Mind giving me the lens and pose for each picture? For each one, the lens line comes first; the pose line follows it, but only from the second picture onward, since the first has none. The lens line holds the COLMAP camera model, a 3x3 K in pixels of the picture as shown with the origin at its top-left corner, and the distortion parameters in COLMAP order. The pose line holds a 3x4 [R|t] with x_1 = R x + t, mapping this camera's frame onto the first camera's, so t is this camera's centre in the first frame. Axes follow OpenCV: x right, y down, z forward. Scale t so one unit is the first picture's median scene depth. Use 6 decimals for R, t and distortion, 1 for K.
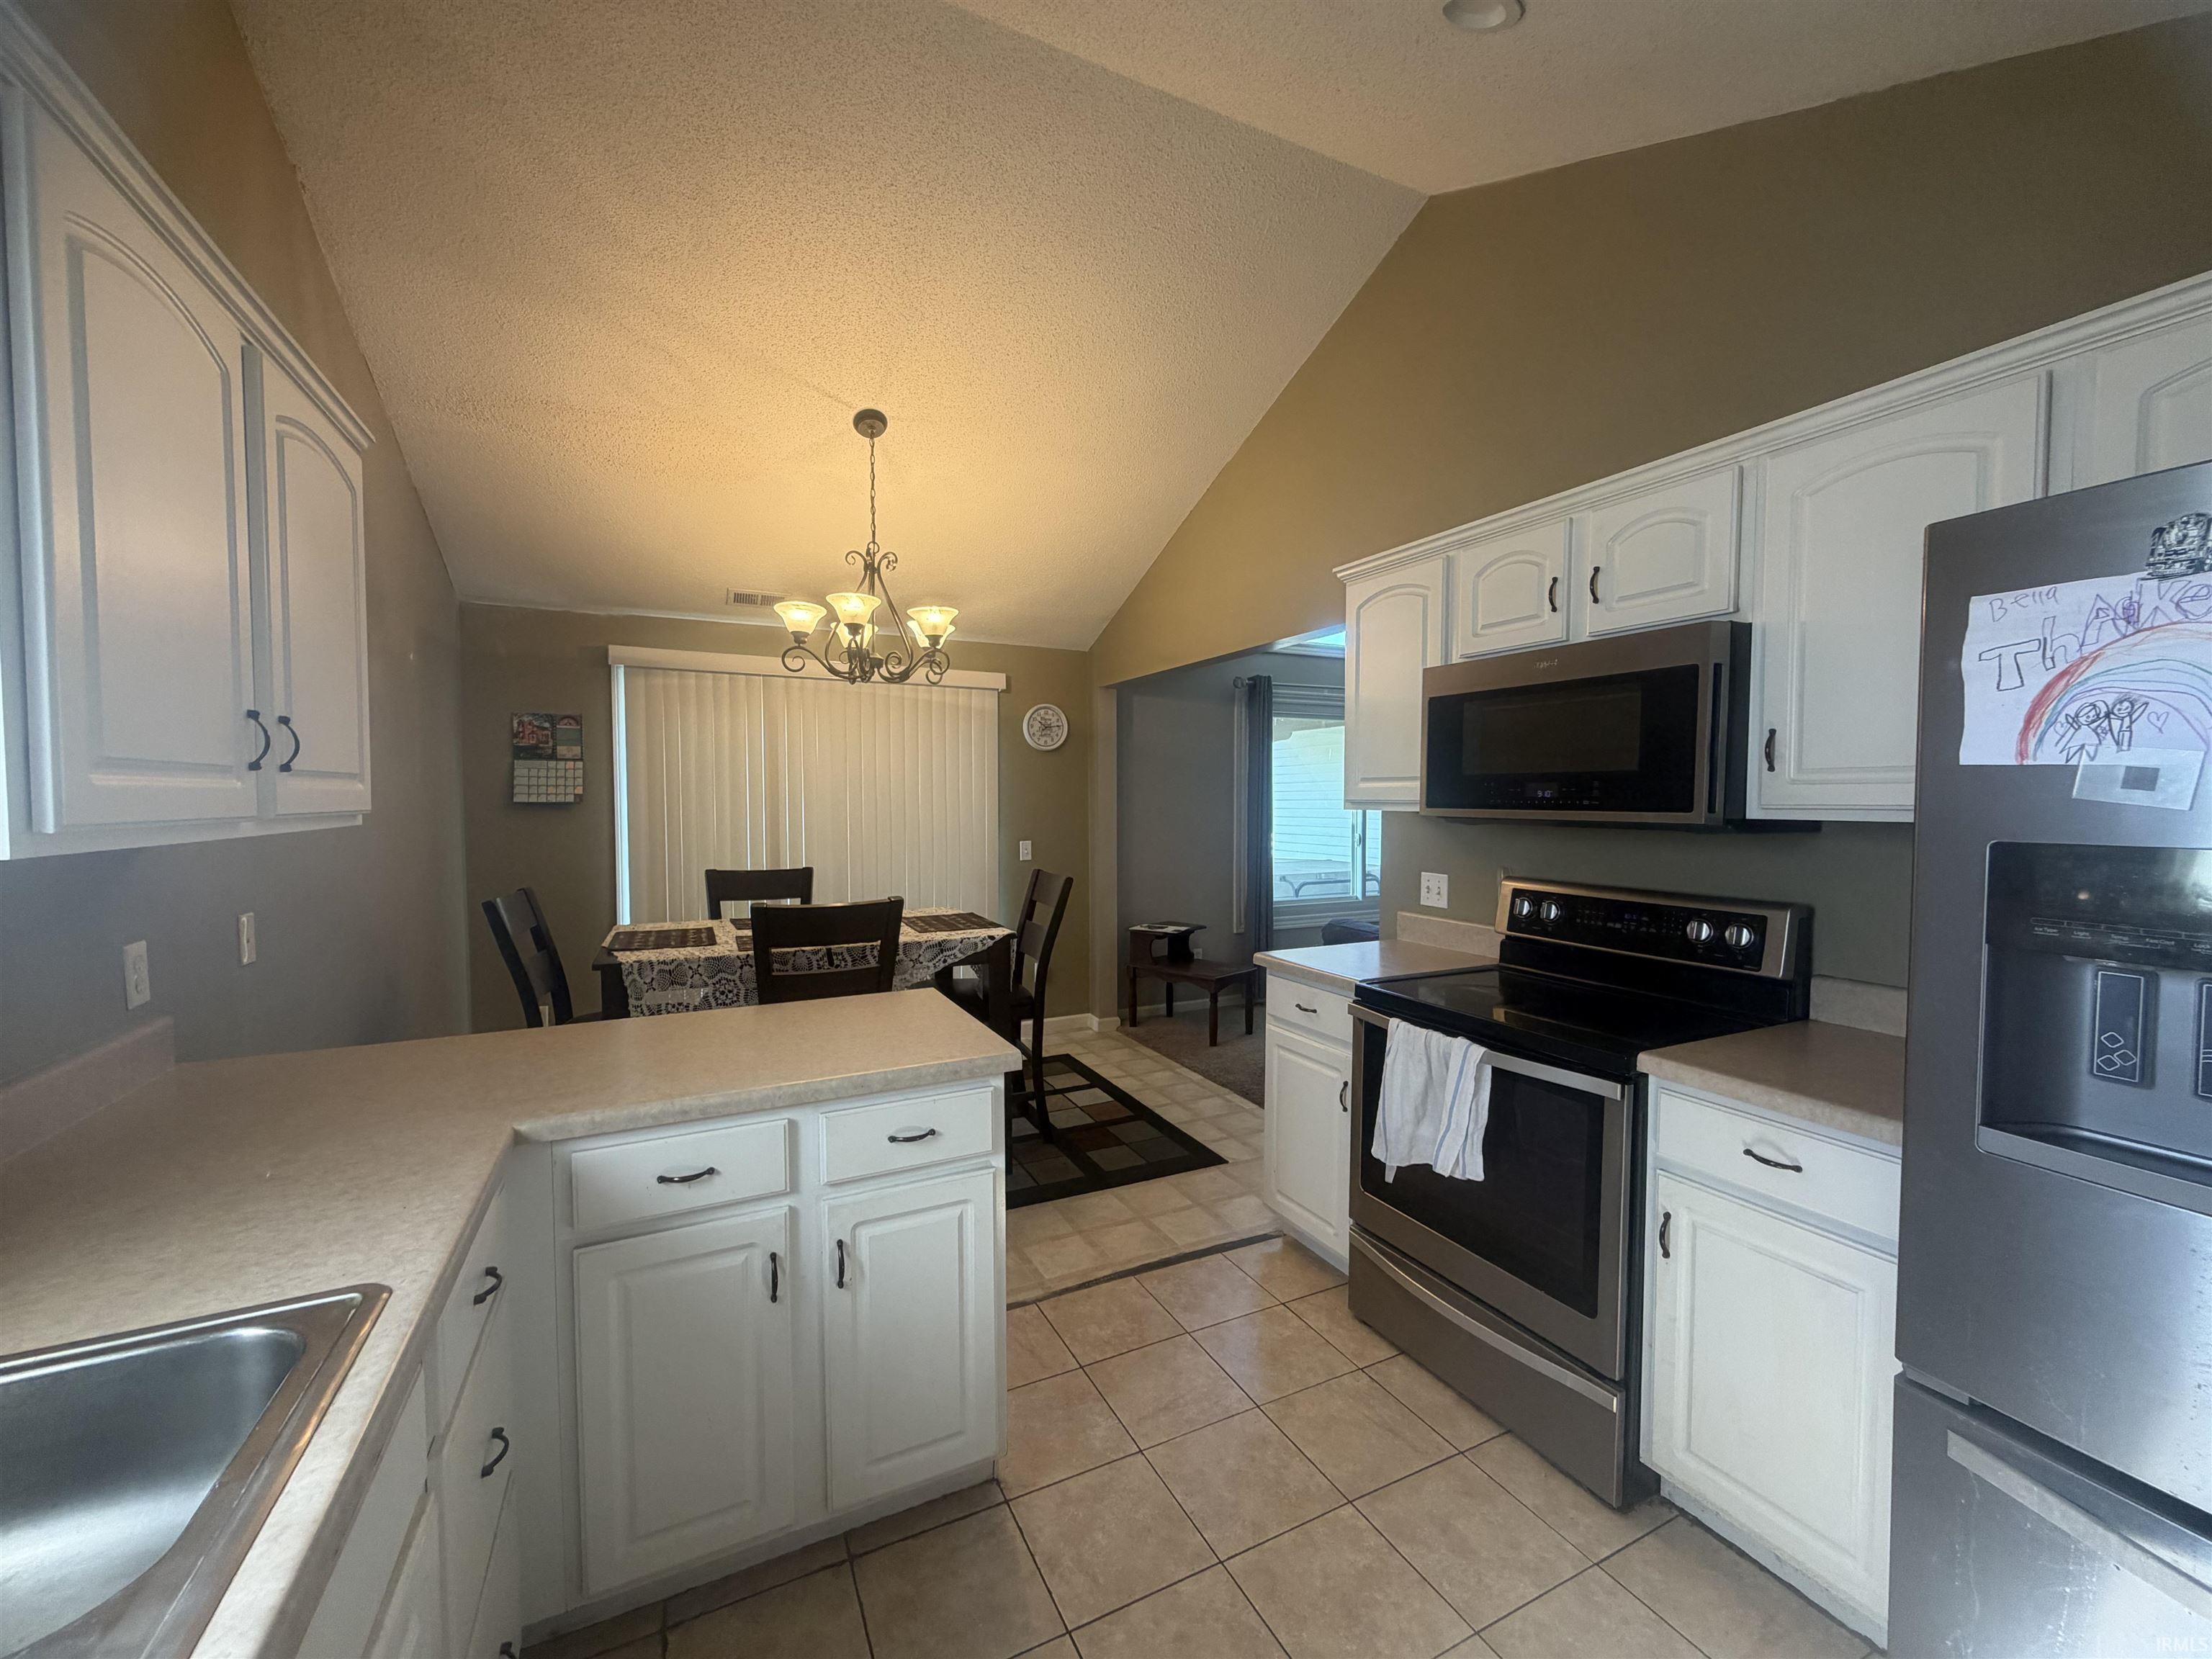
lens RADIAL K [[875.3, 0, 1101.3], [0, 875.3, 833.3], [0, 0, 1]] dist [-0.000298, -0.000034]
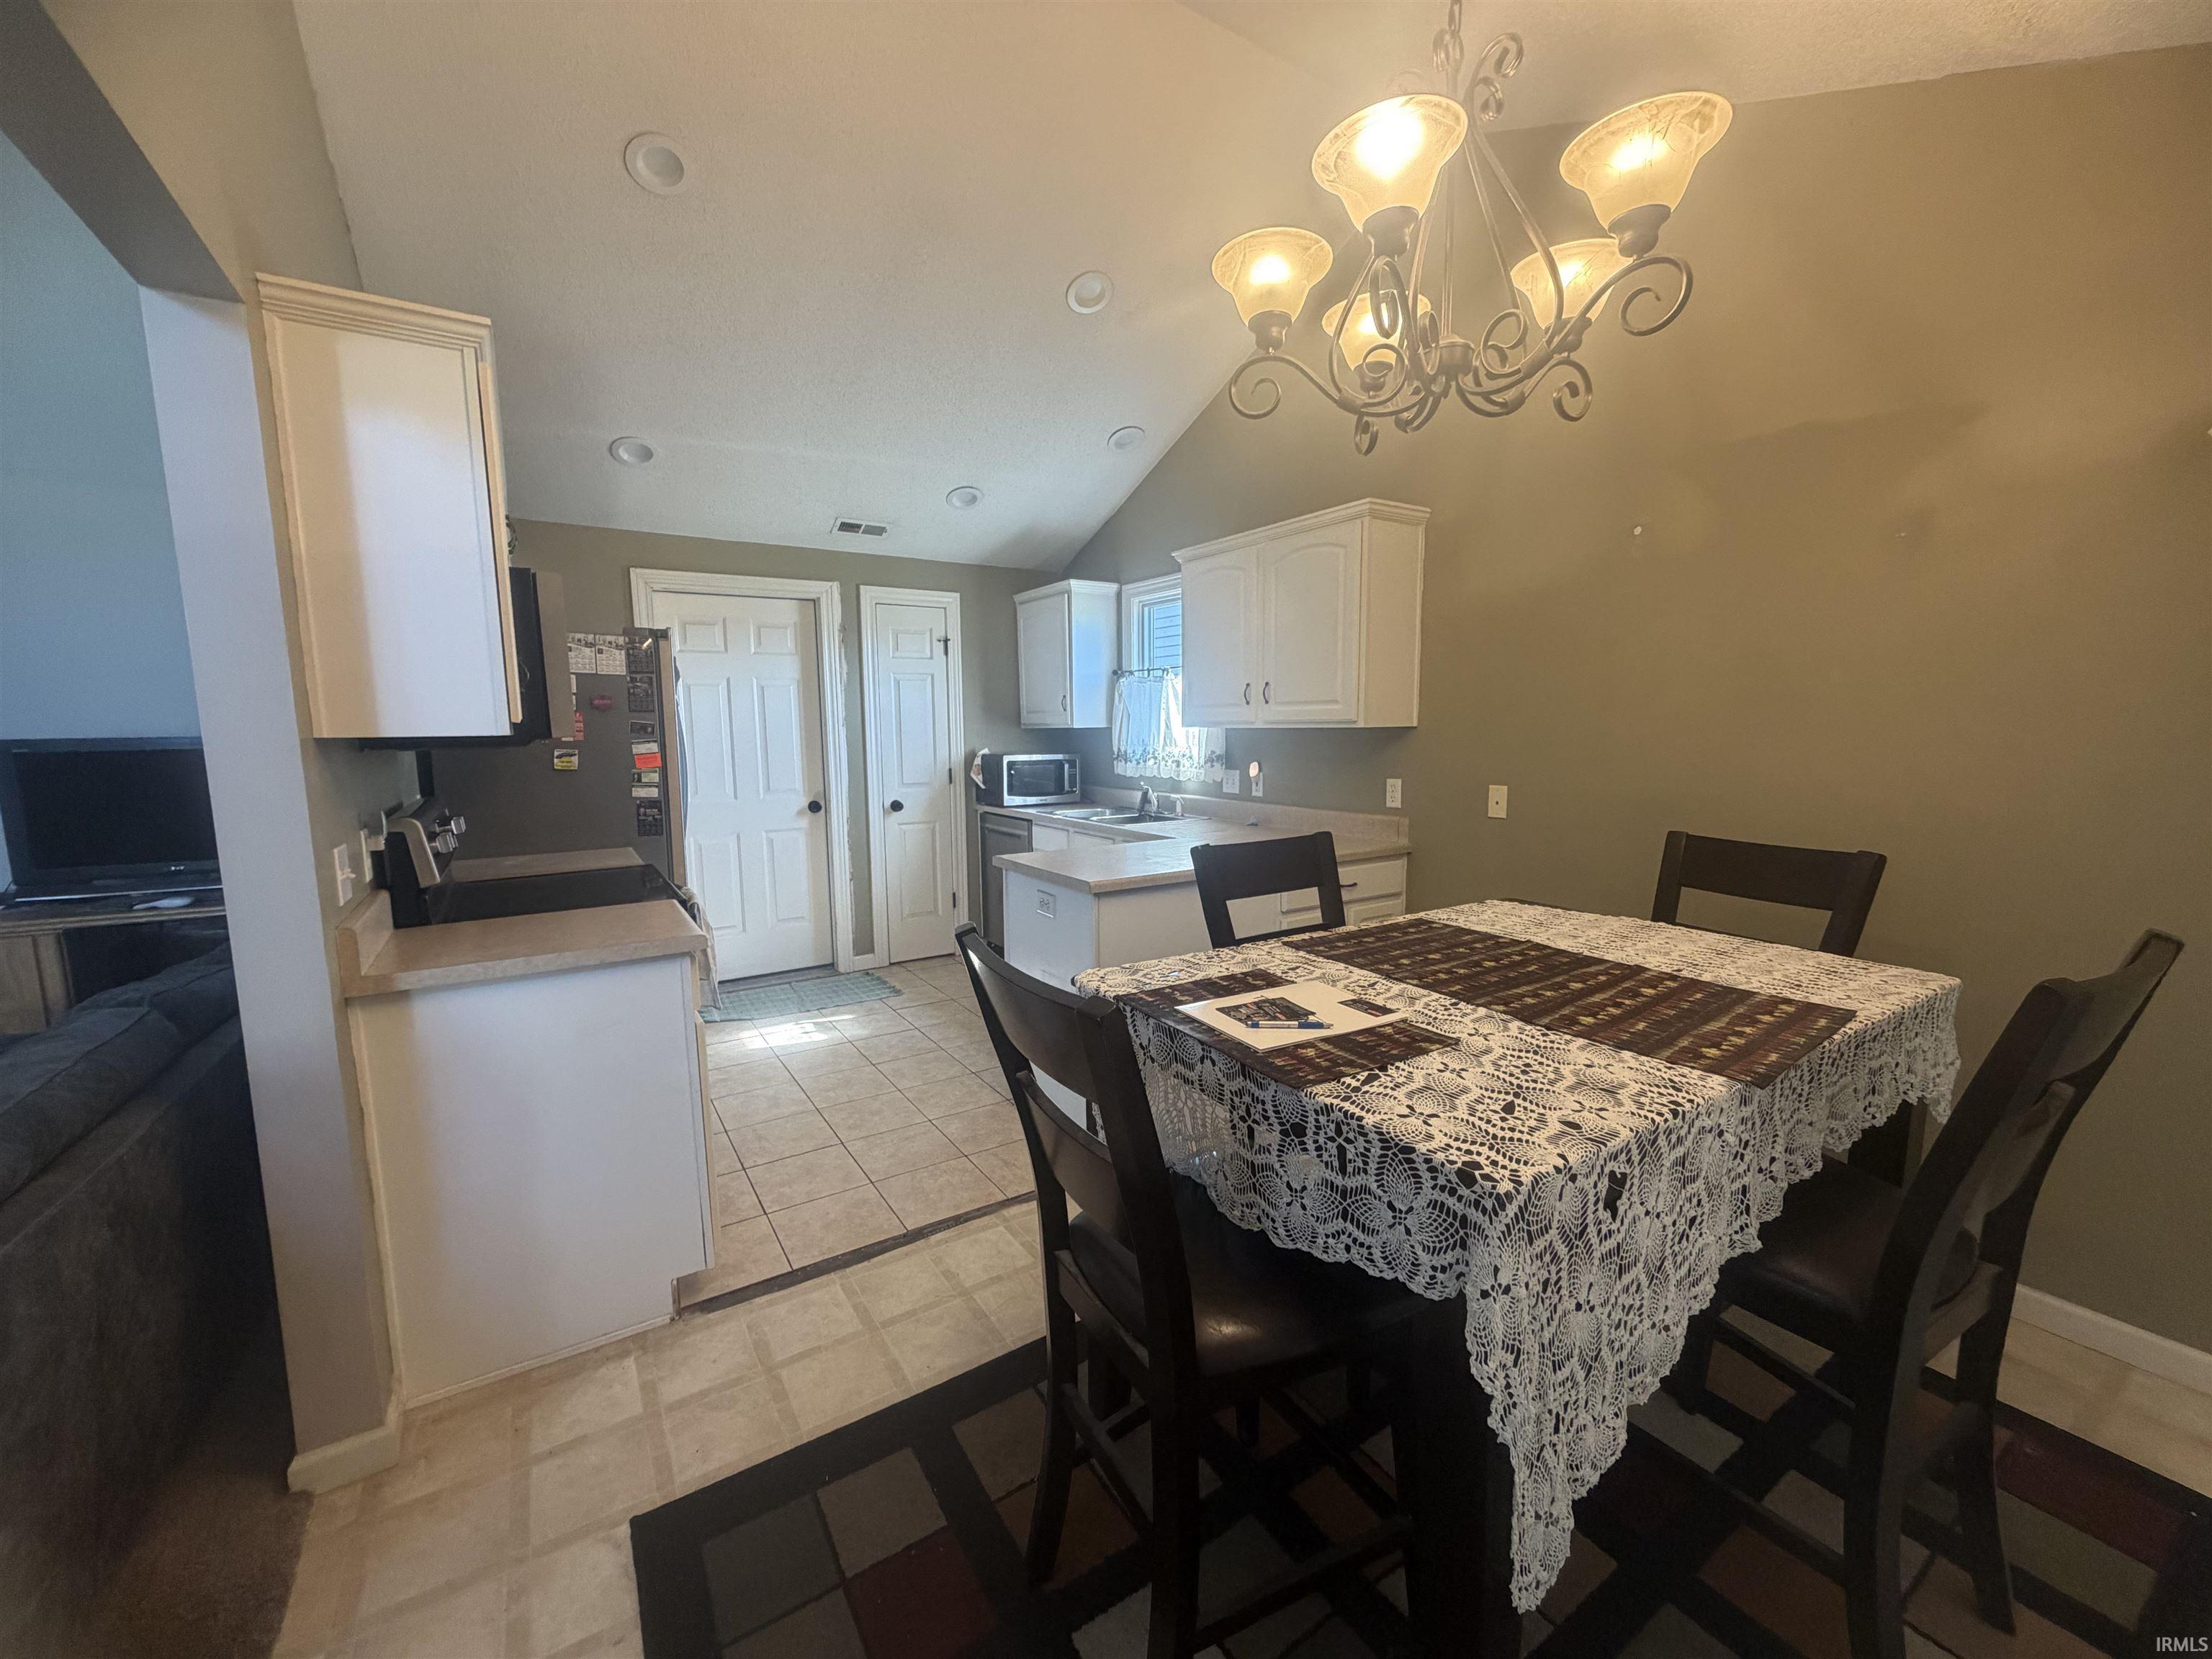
lens RADIAL K [[876.9, 0, 1103.0], [0, 876.9, 833.3], [0, 0, 1]] dist [0.000140, 0.000335]
pose [[-0.992920, 0.025326, -0.116054, -0.095709], [0.005628, 0.985940, 0.167006, -0.088597], [0.118652, 0.165170, -0.979102, 2.477804]]
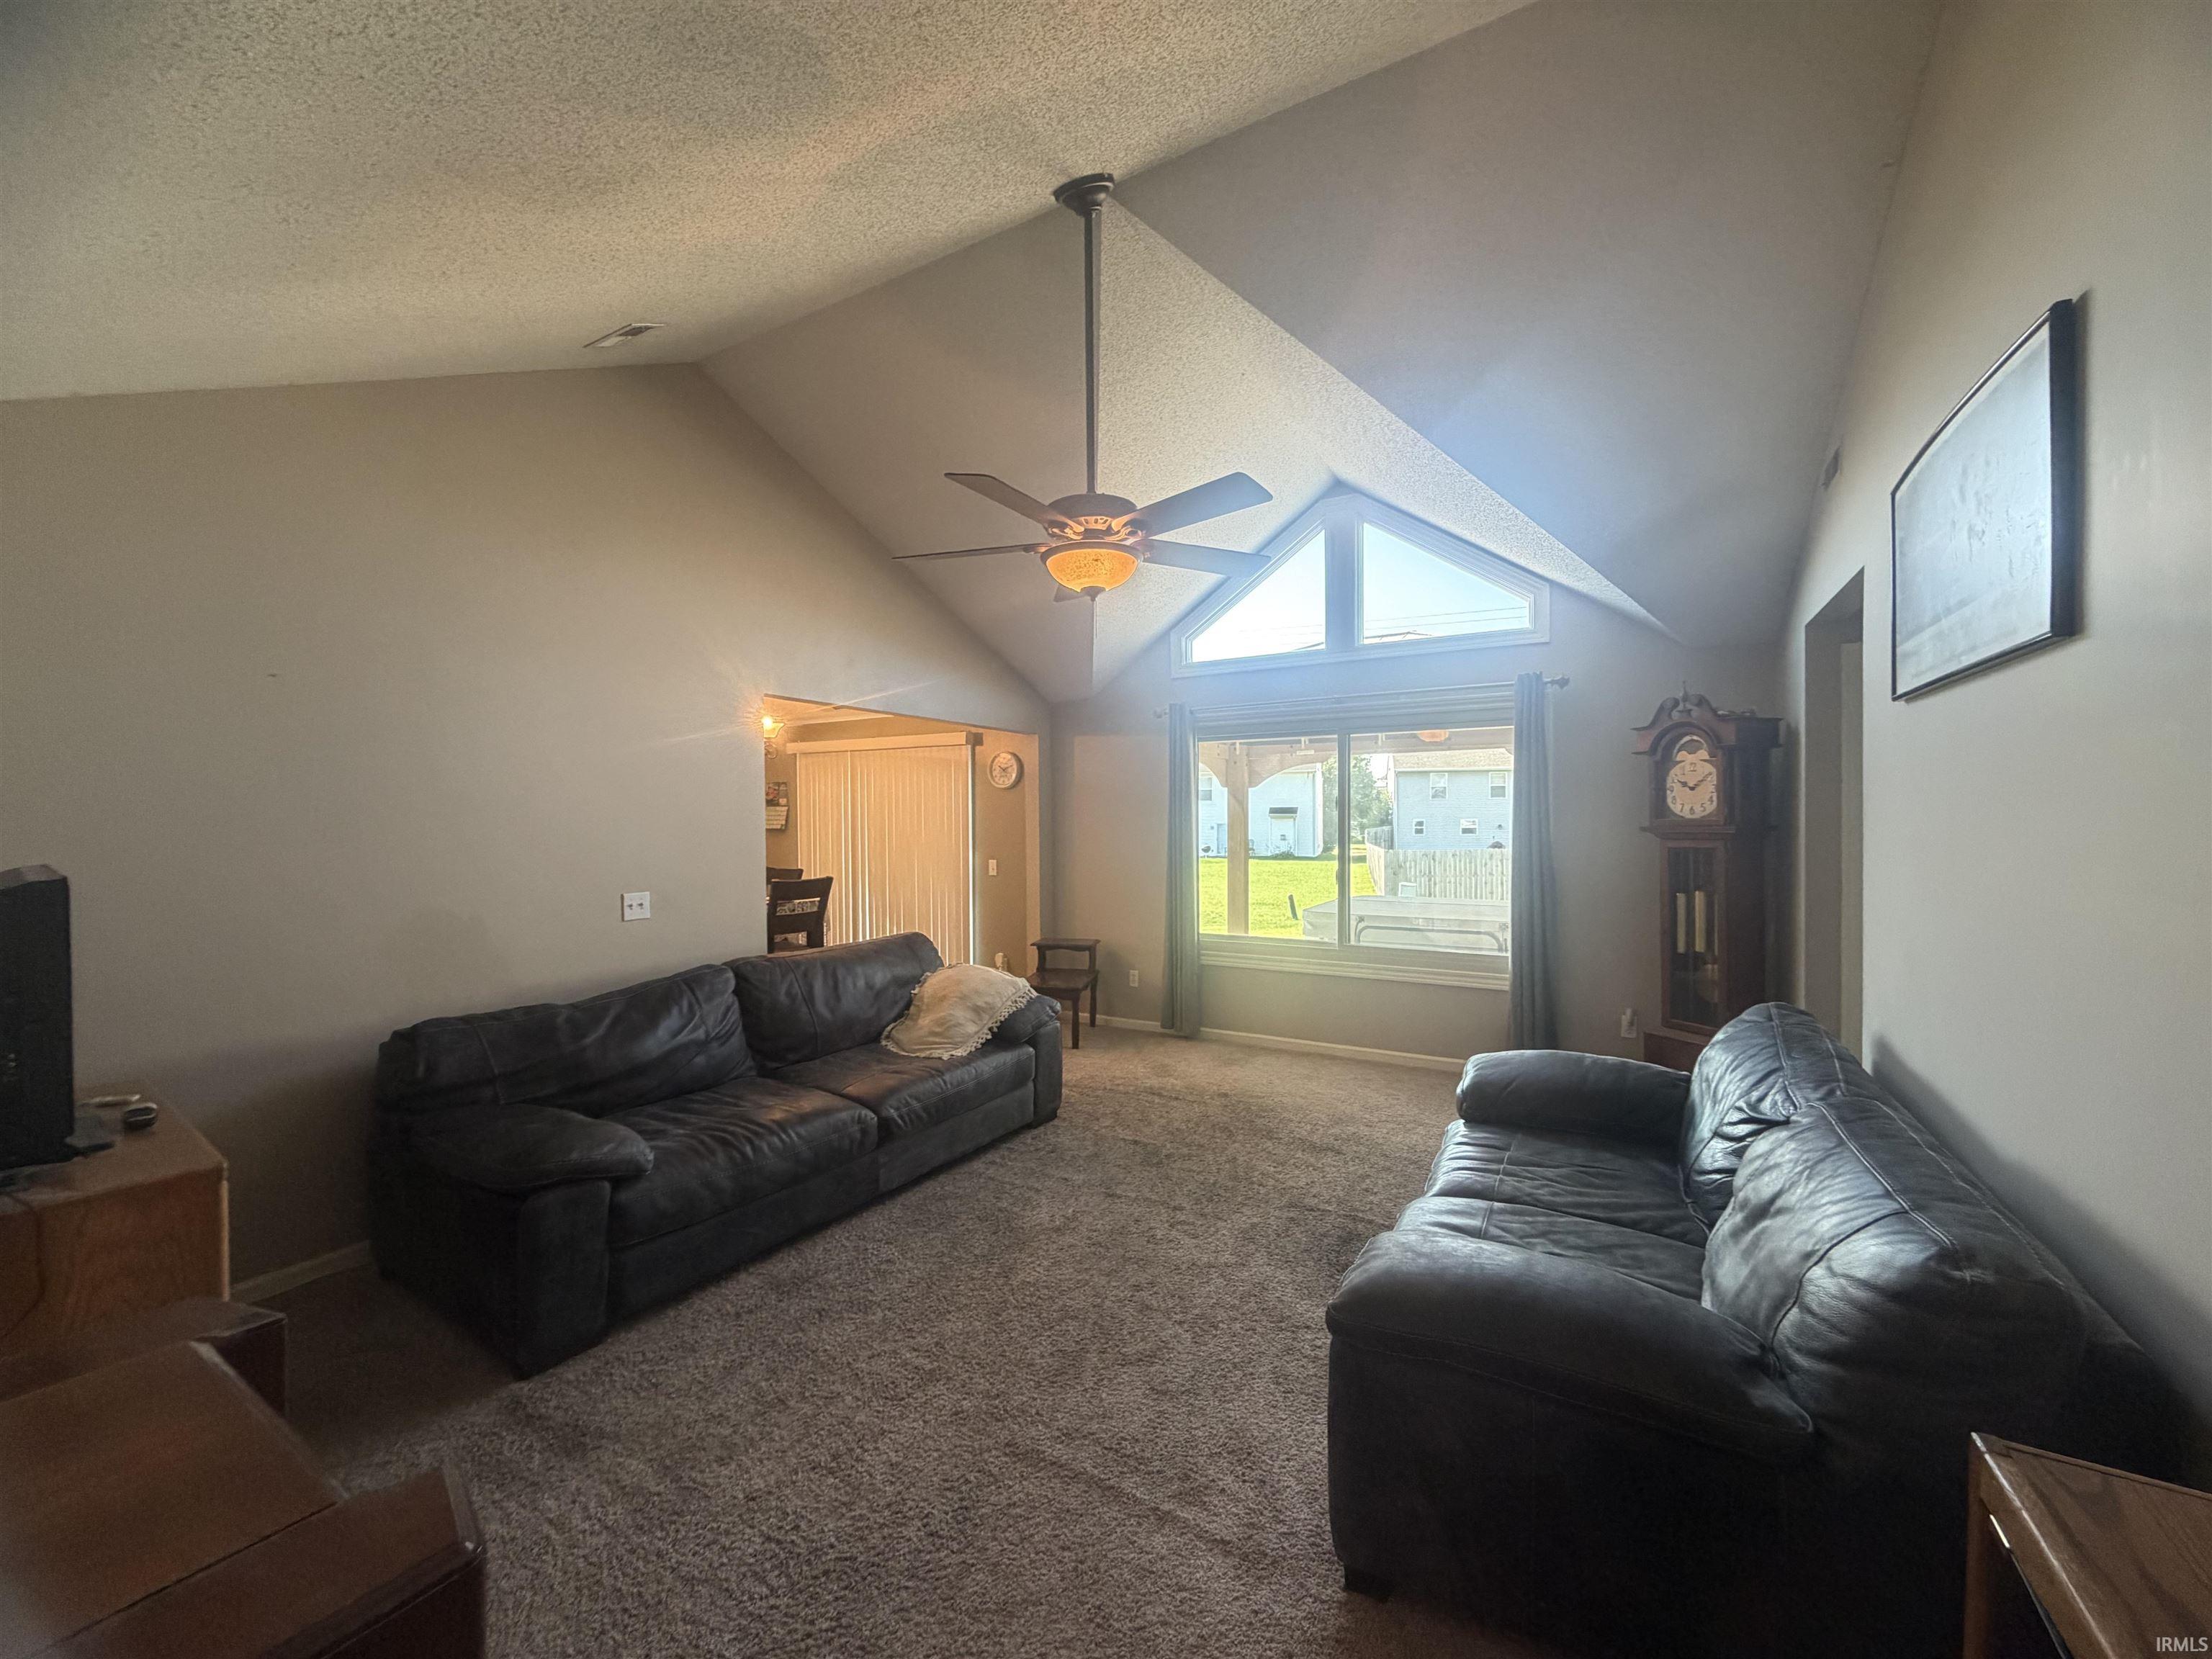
lens RADIAL K [[877.8, 0, 1096.7], [0, 877.8, 832.9], [0, 0, 1]] dist [-0.000440, -0.000202]
pose [[0.548161, 0.011022, -0.836300, 2.858148], [-0.028876, 0.999566, -0.005753, -0.074330], [0.835874, 0.027303, 0.548242, 1.136352]]
